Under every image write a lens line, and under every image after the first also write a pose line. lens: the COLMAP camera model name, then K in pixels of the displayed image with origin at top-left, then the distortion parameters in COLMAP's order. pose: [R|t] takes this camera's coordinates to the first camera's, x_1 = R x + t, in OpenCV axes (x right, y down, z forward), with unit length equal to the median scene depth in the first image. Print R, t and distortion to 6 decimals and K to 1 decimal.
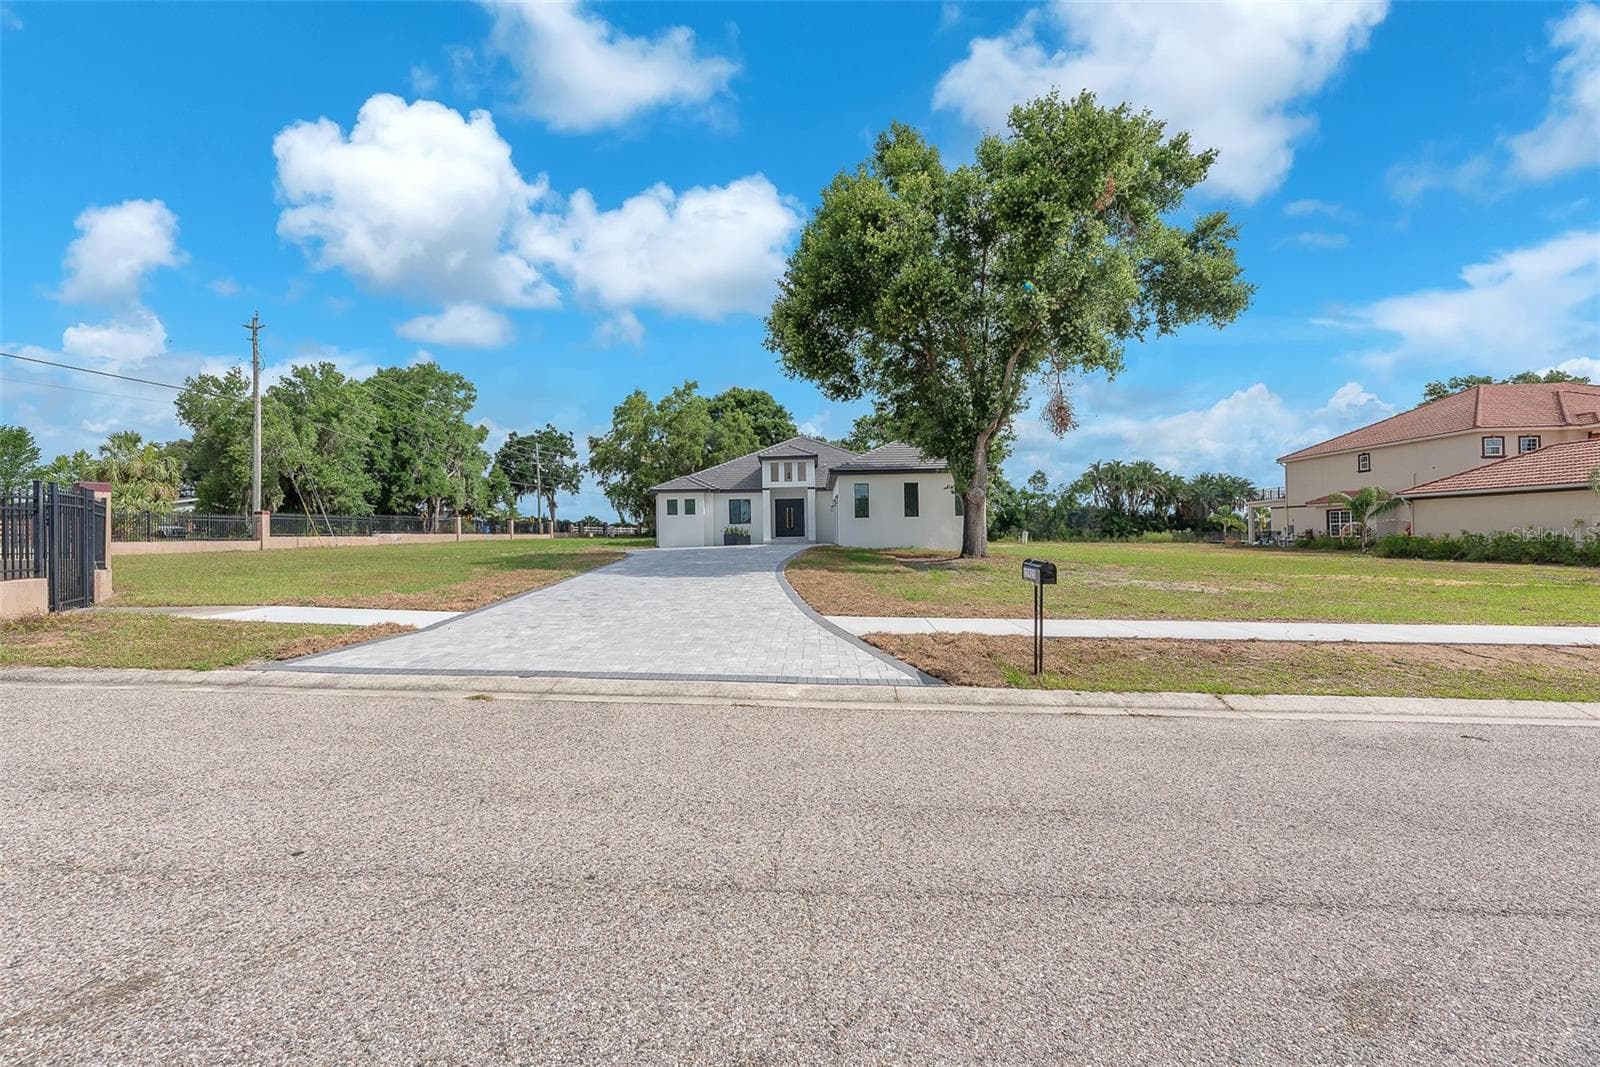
lens RADIAL K [[654.3, 0, 789.7], [0, 654.3, 530.3], [0, 0, 1]] dist [-0.001385, 0.000003]
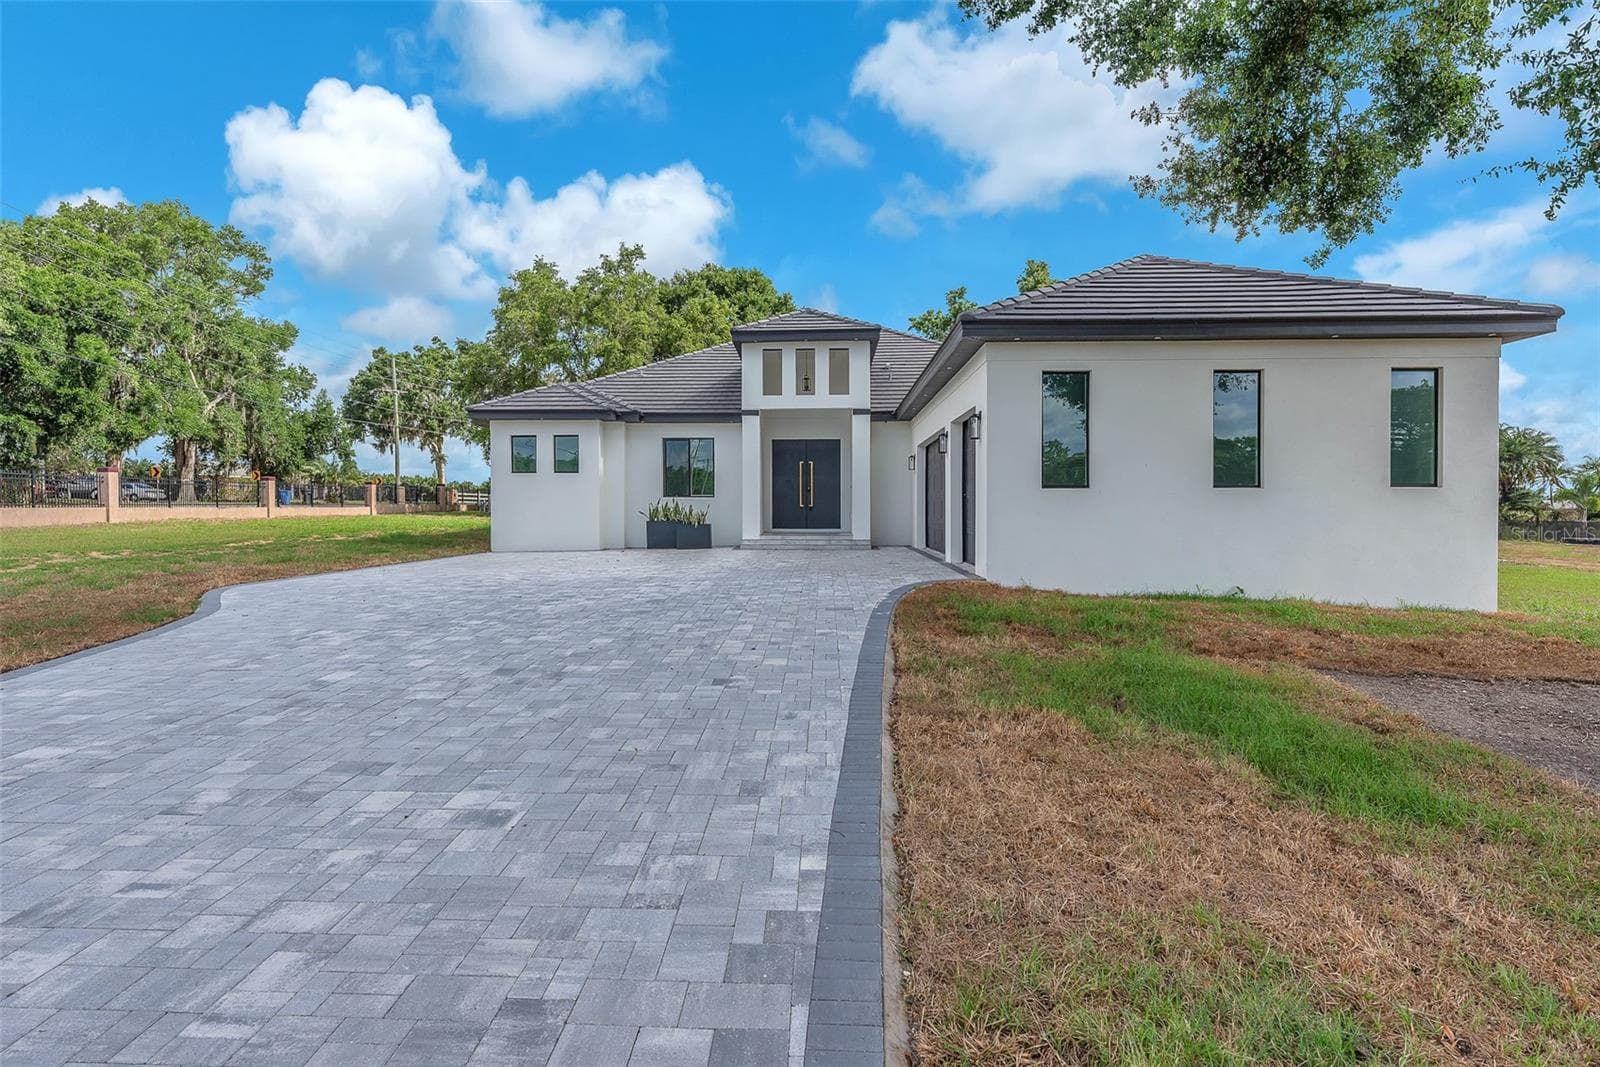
lens RADIAL K [[835.7, 0, 792.5], [0, 835.7, 512.4], [0, 0, 1]] dist [-0.003055, -0.000206]
pose [[0.999887, 0.015049, -0.000683, -0.005817], [-0.015037, 0.999772, 0.015181, -0.006196], [0.000912, -0.015169, 0.999885, 0.318444]]
